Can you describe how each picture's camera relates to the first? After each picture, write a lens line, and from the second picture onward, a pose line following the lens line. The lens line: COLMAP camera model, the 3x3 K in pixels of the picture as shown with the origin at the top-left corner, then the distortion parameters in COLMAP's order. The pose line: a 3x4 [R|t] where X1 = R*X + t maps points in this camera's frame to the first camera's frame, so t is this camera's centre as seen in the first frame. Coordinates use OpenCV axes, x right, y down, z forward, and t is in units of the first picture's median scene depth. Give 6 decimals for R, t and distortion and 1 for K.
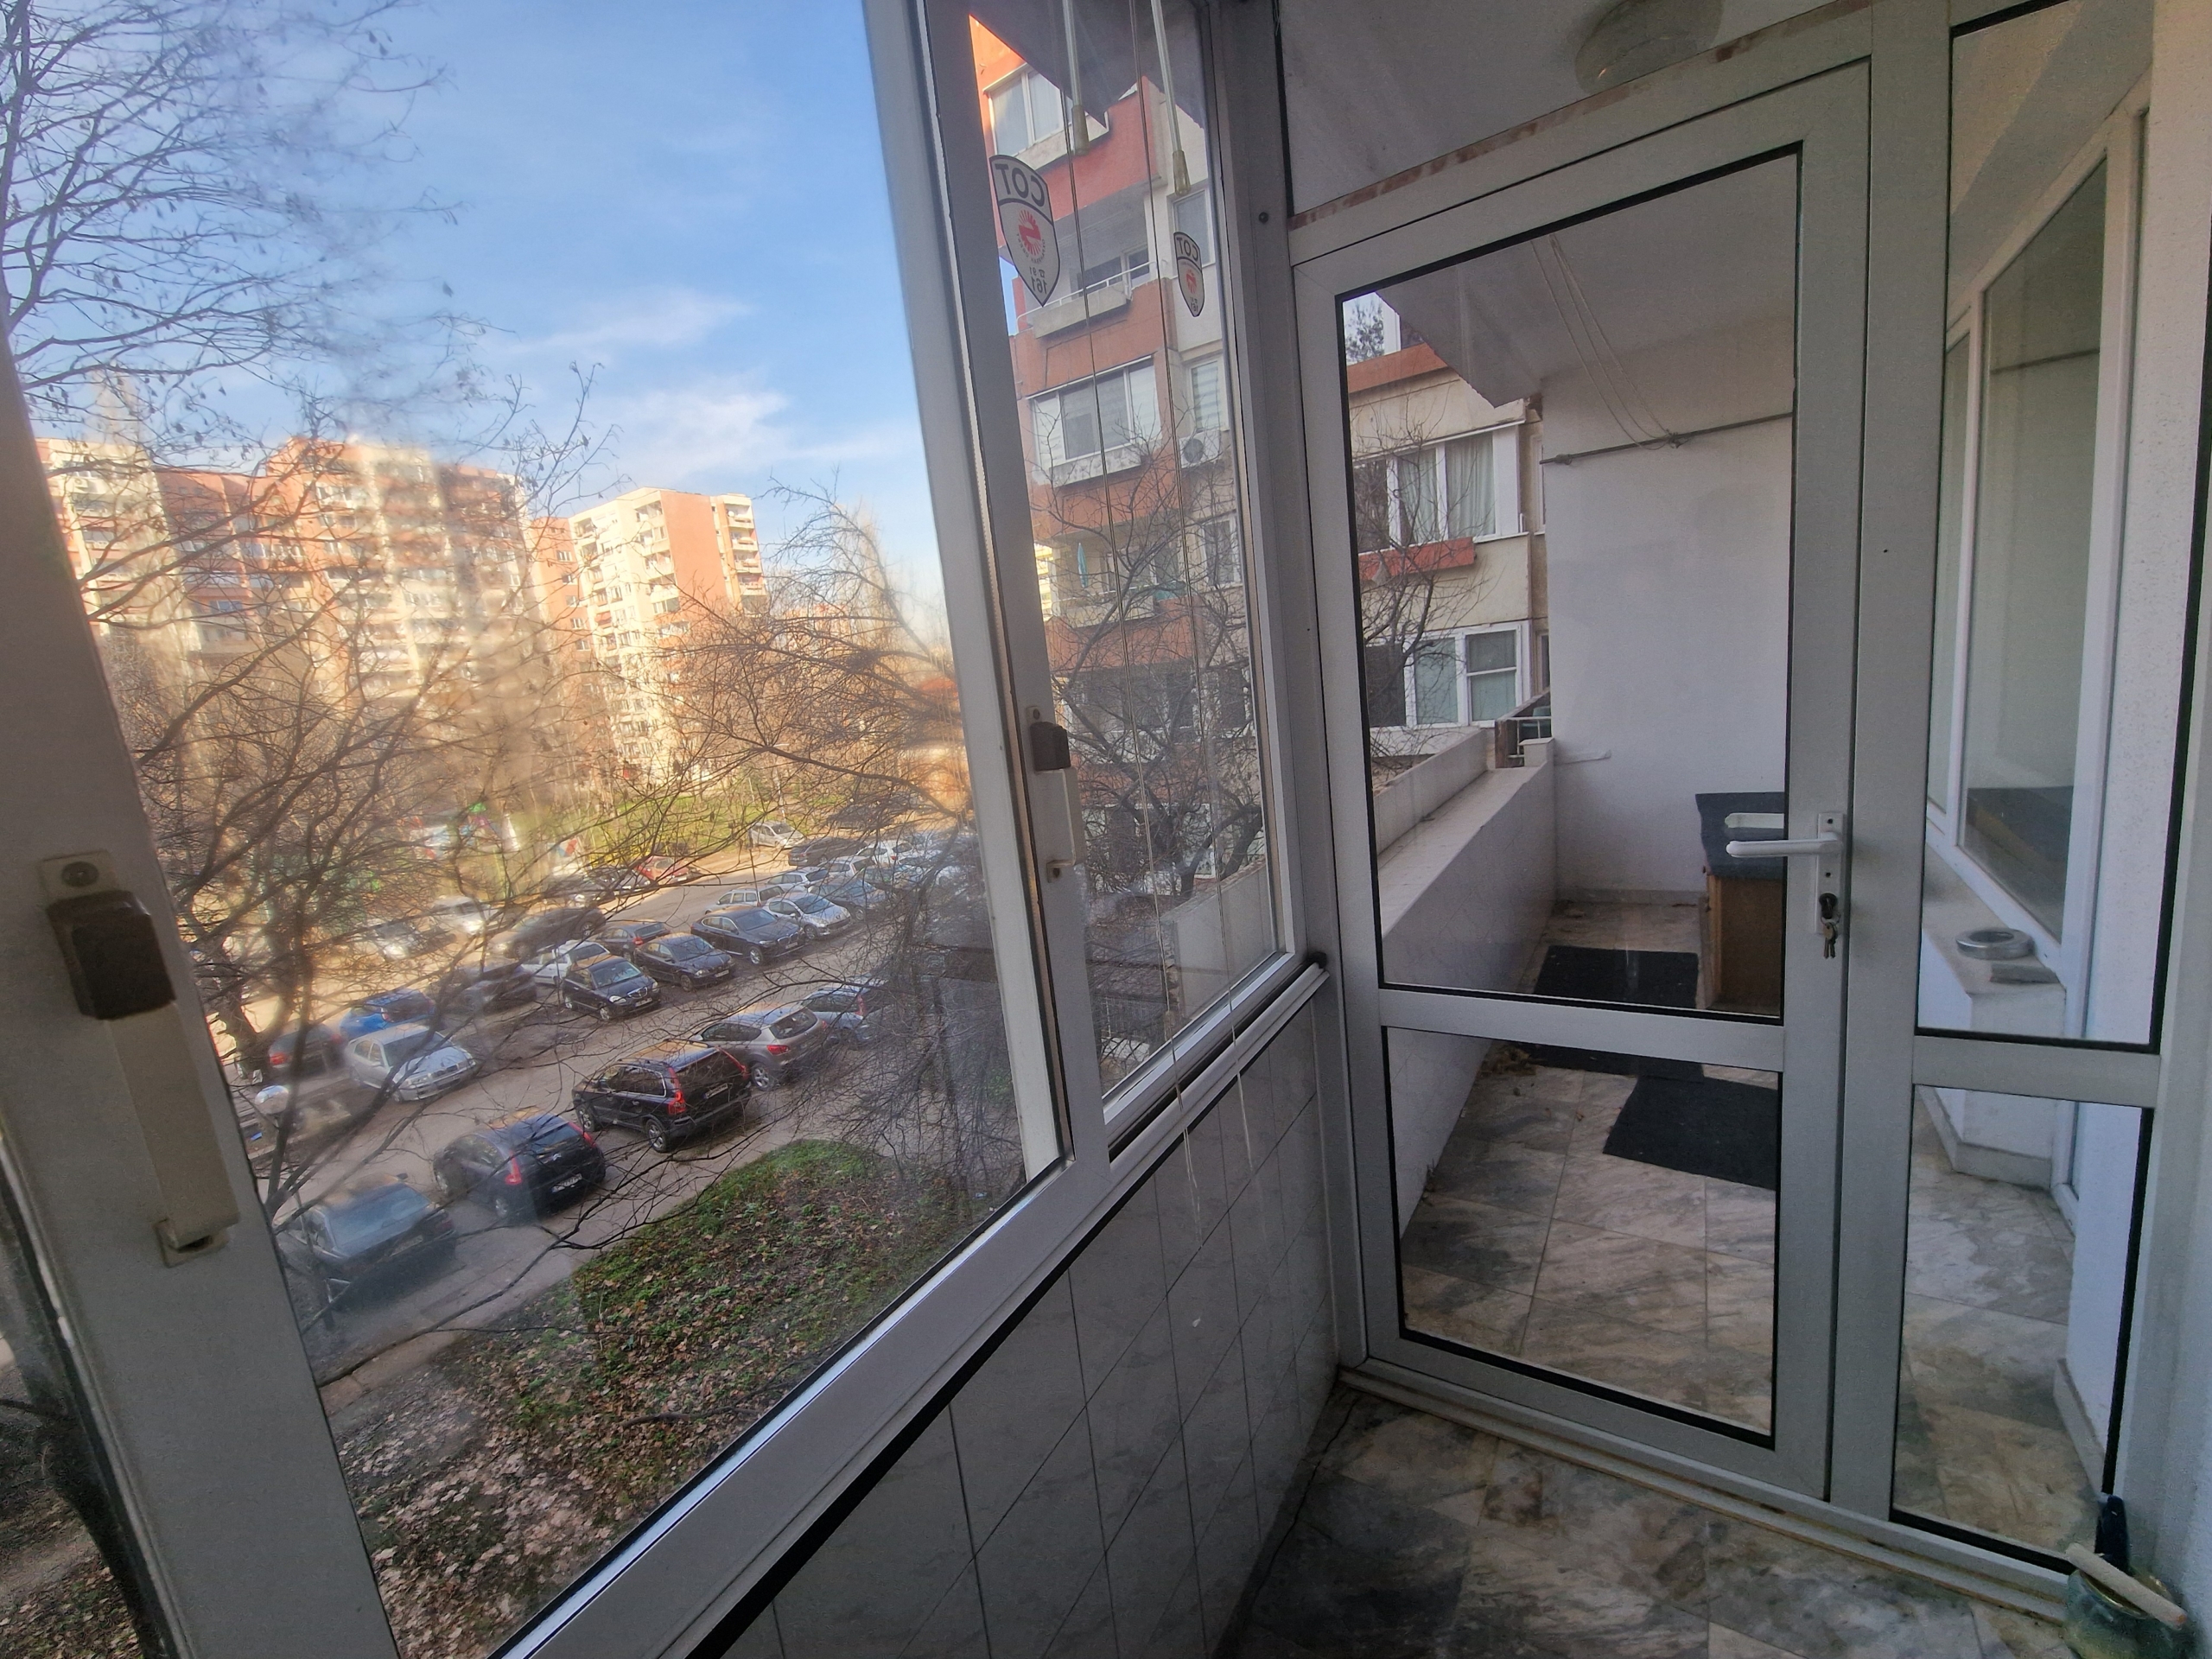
lens RADIAL K [[909.5, 0, 1106.0], [0, 909.5, 829.5], [0, 0, 1]] dist [0.010565, -0.006460]
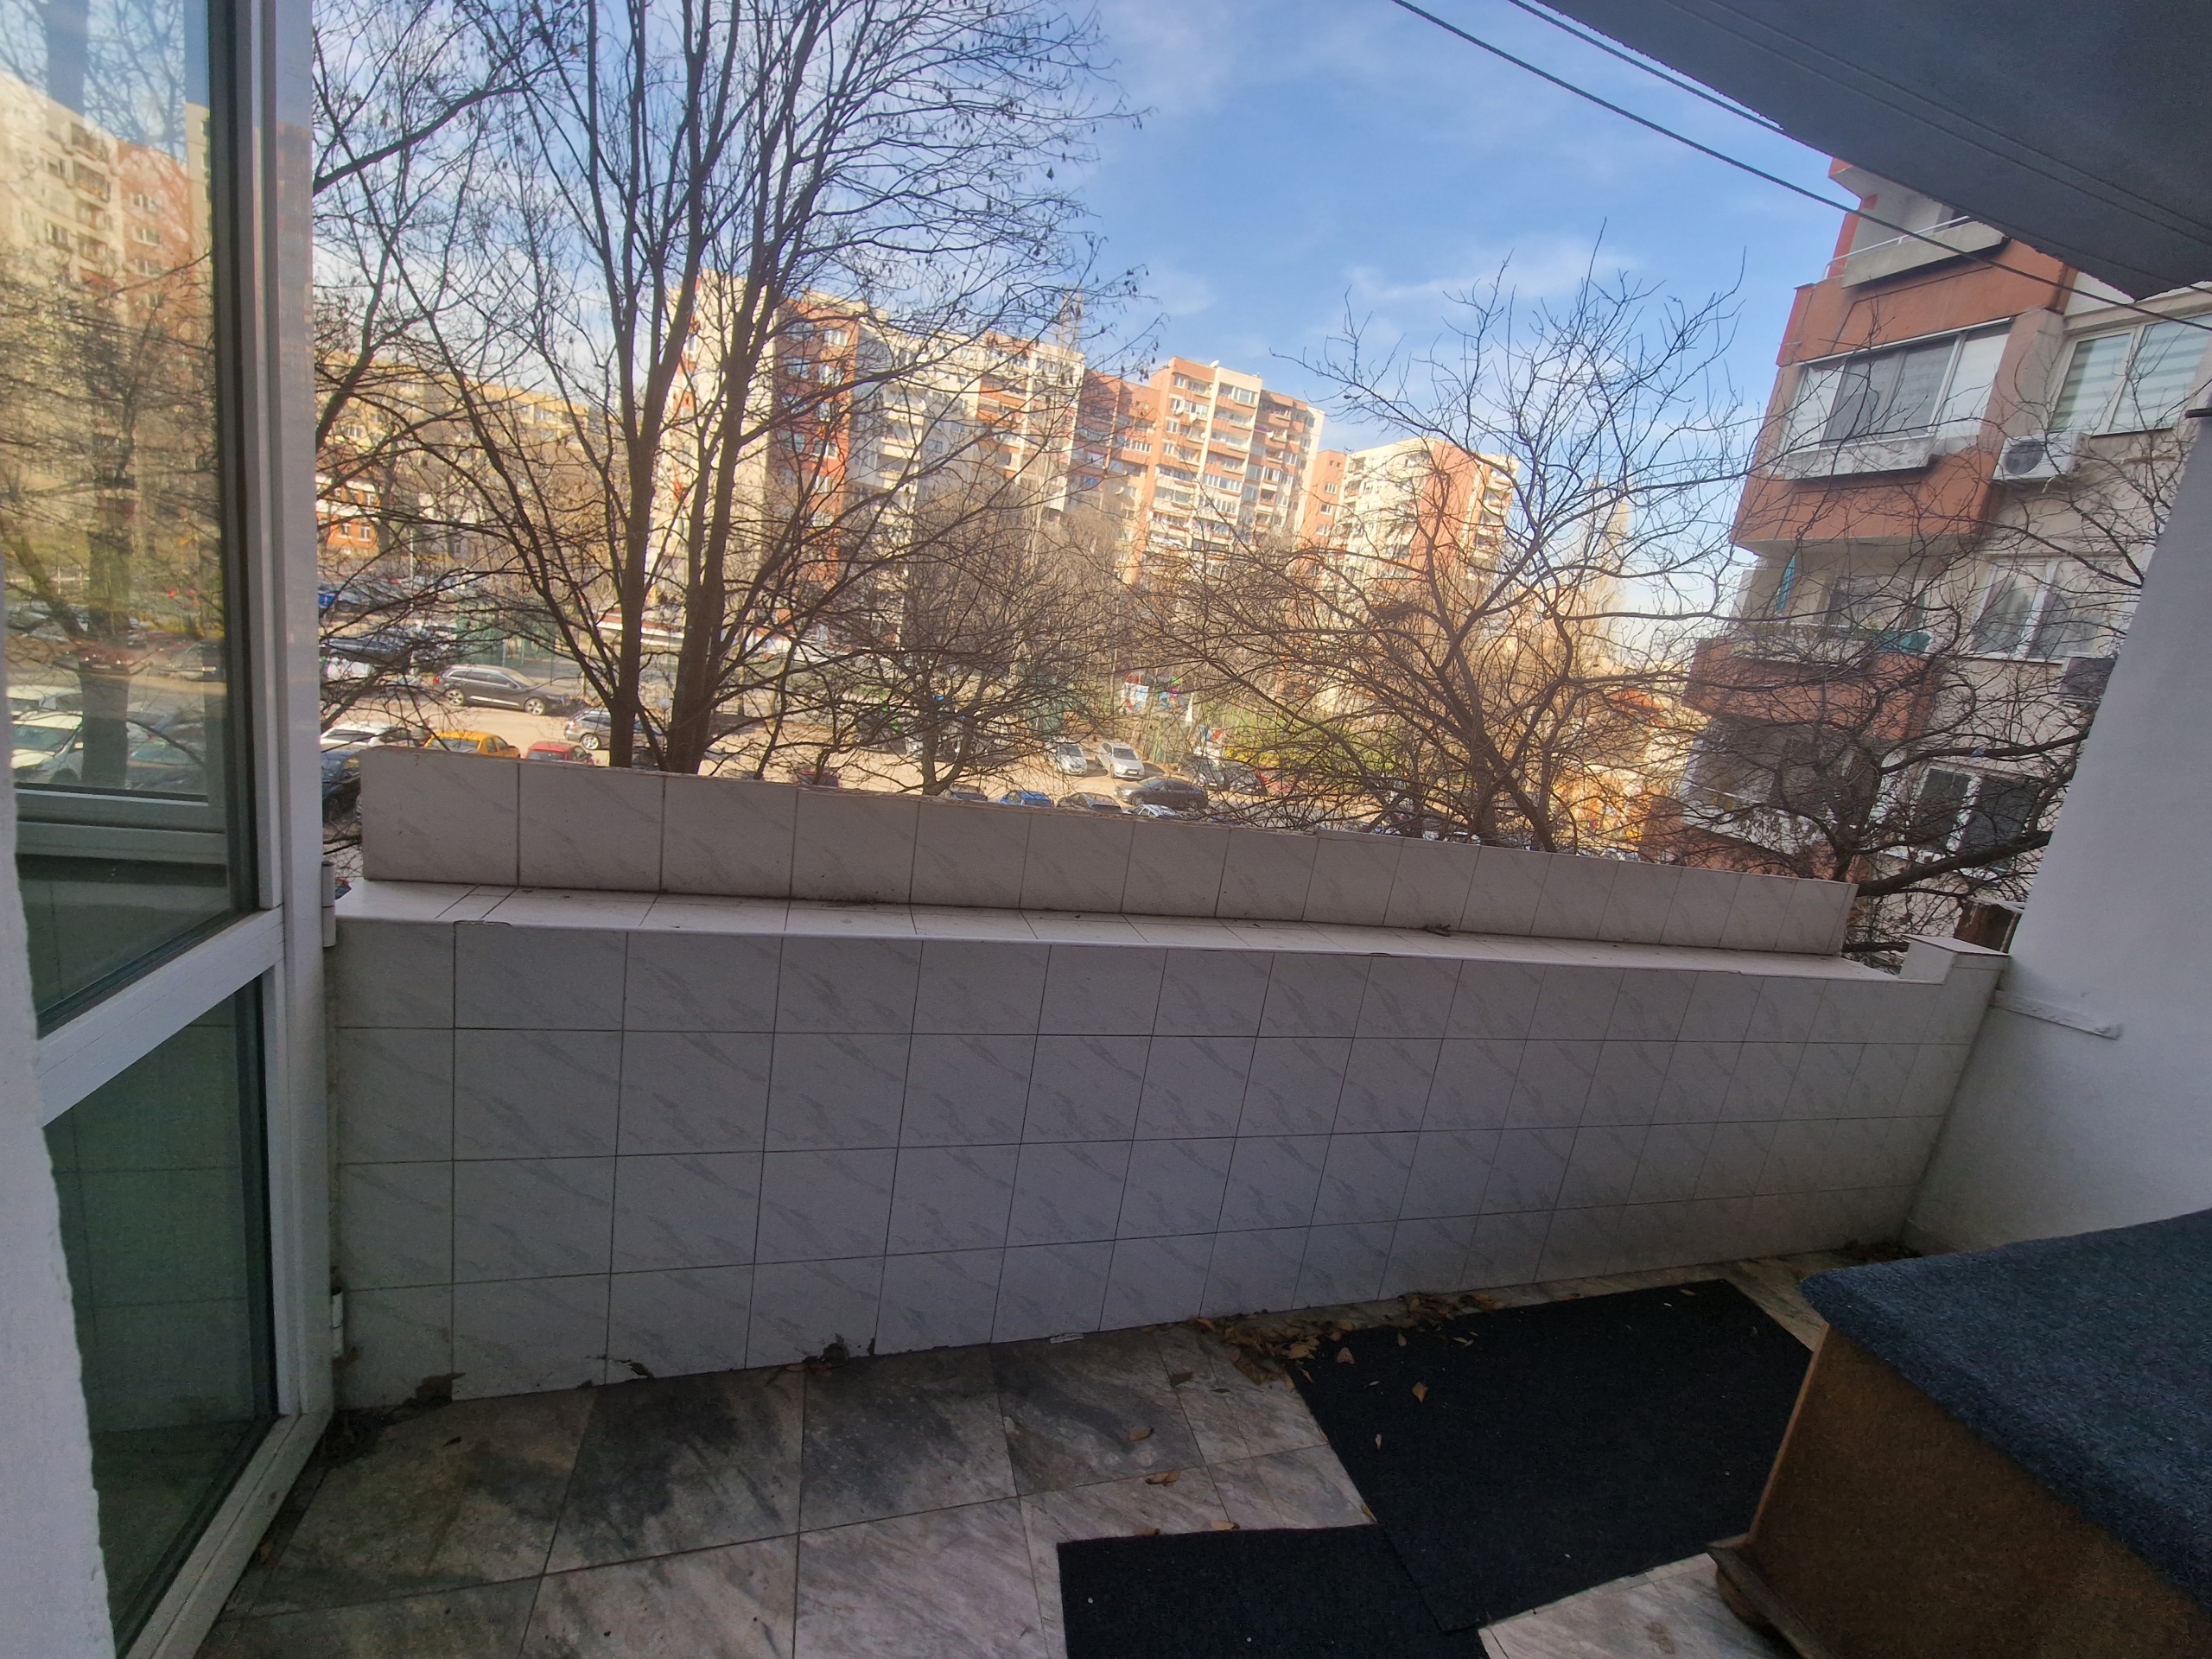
lens RADIAL K [[927.2, 0, 1149.4], [0, 927.2, 815.3], [0, 0, 1]] dist [-0.000250, -0.000007]
pose [[0.745818, 0.362713, -0.558743, 0.091048], [-0.353933, 0.926344, 0.128910, -0.016044], [0.564346, 0.101614, 0.819261, 0.067553]]
